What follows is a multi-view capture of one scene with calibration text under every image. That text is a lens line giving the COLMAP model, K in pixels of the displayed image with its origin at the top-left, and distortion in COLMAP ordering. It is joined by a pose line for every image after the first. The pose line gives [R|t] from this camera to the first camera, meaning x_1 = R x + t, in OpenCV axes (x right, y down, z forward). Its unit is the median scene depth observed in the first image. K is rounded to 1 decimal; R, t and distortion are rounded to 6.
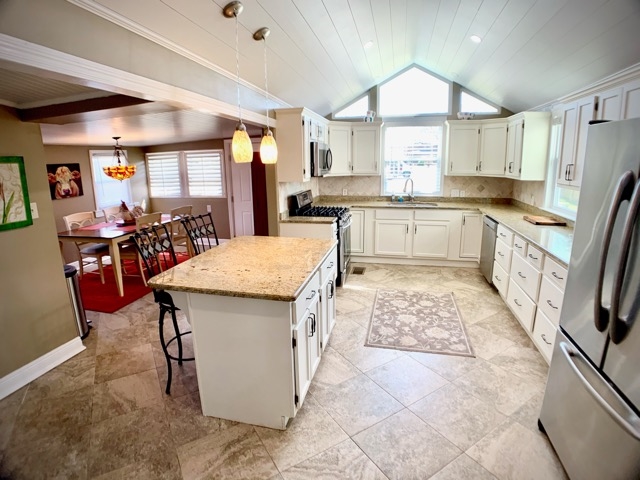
lens RADIAL K [[333.2, 0, 320.0], [0, 333.2, 240.0], [0, 0, 1]] dist [-0.098022, 0.013979]
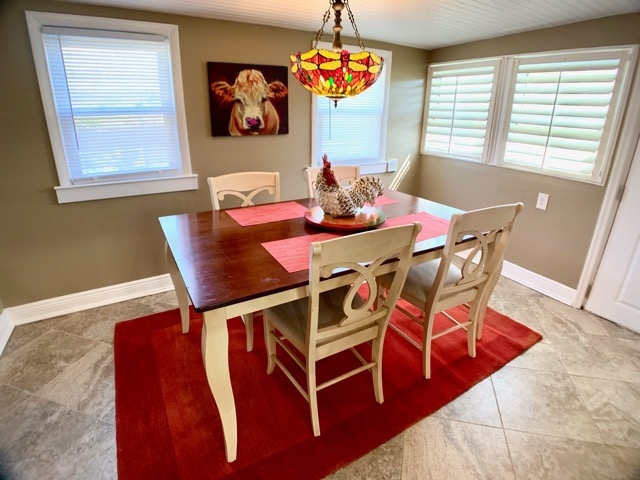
lens RADIAL K [[333.2, 0, 320.0], [0, 333.2, 240.0], [0, 0, 1]] dist [-0.098022, 0.013979]
pose [[0.688055, 0.284883, -0.667400, -0.274055], [-0.193269, 0.958438, 0.209865, -0.086642], [0.699448, -0.015411, 0.714517, 0.572420]]
